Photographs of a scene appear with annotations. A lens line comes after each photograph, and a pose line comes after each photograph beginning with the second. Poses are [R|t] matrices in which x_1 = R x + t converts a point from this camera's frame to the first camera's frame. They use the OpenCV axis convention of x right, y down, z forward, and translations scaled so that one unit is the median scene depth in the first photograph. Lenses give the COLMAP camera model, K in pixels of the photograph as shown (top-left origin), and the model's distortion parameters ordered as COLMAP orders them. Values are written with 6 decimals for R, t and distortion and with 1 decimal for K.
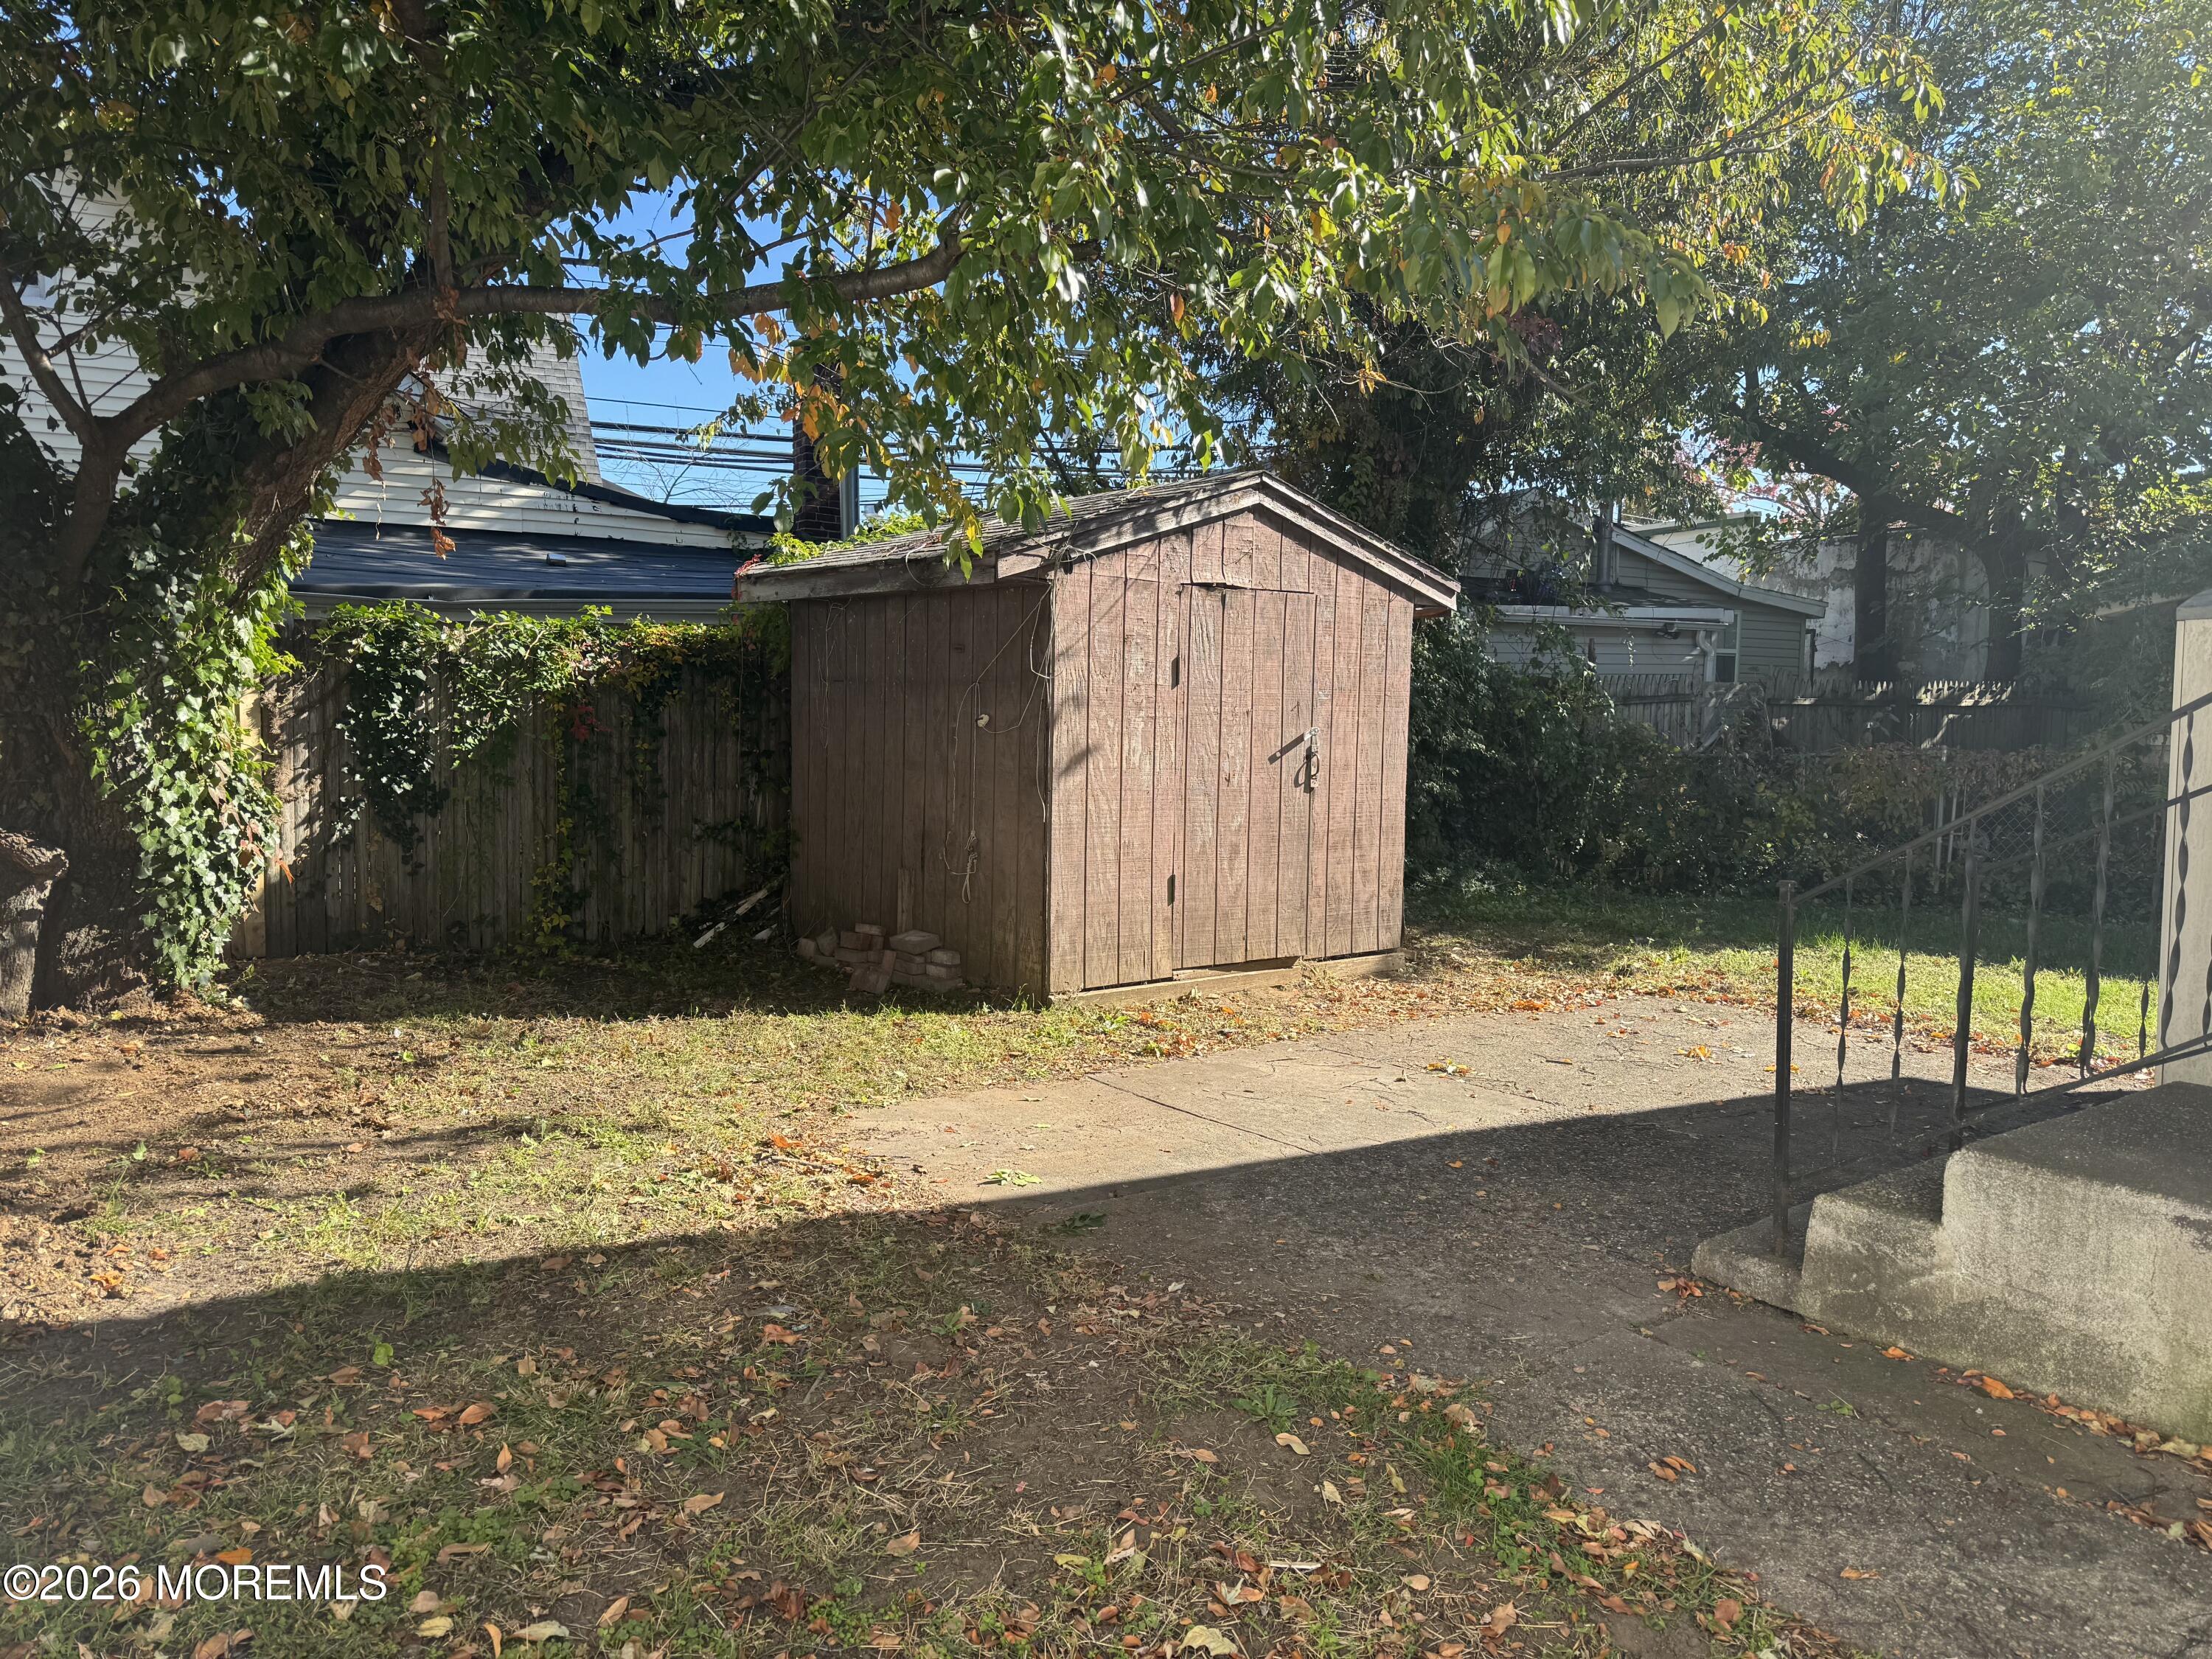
lens RADIAL K [[1600.0, 0, 1106.0], [0, 1600.0, 829.5], [0, 0, 1]] dist [0.071039, -0.108350]
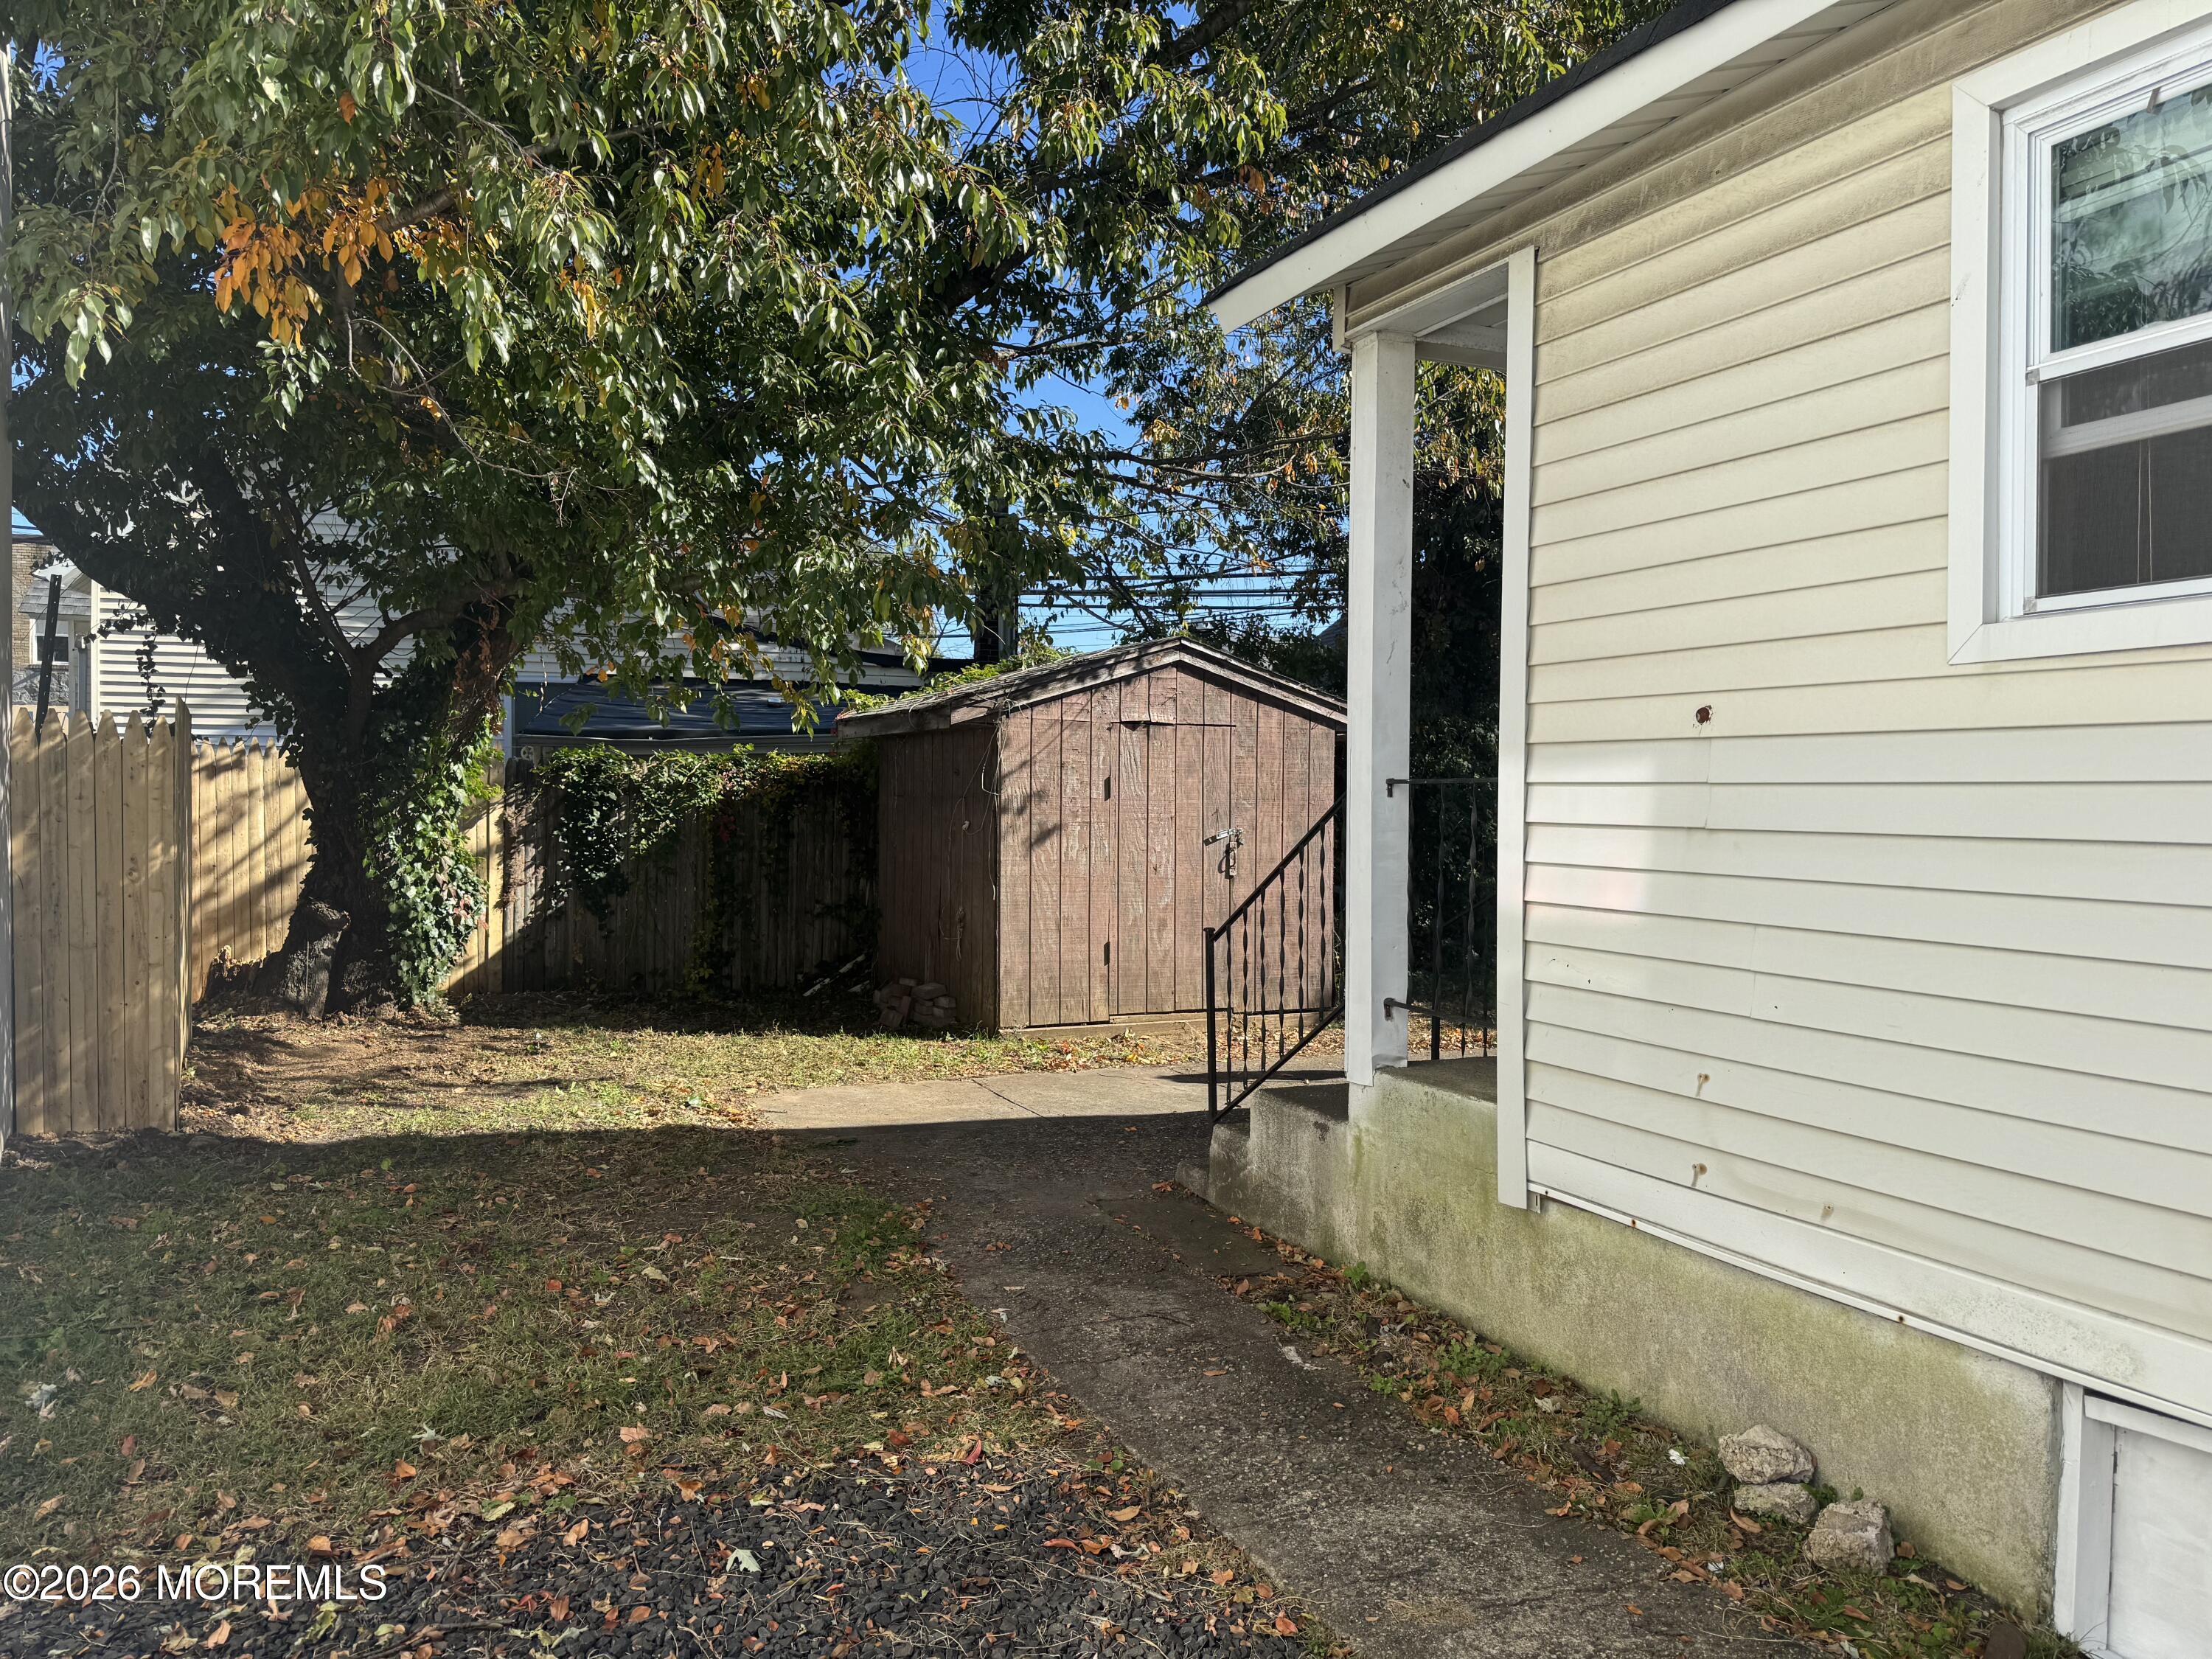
lens RADIAL K [[1600.0, 0, 1106.0], [0, 1600.0, 829.5], [0, 0, 1]] dist [0.071039, -0.108350]
pose [[0.972960, -0.005026, -0.230918, 0.364997], [-0.009365, 0.998083, -0.061185, 0.017657], [0.230783, 0.061693, 0.971047, -0.300690]]
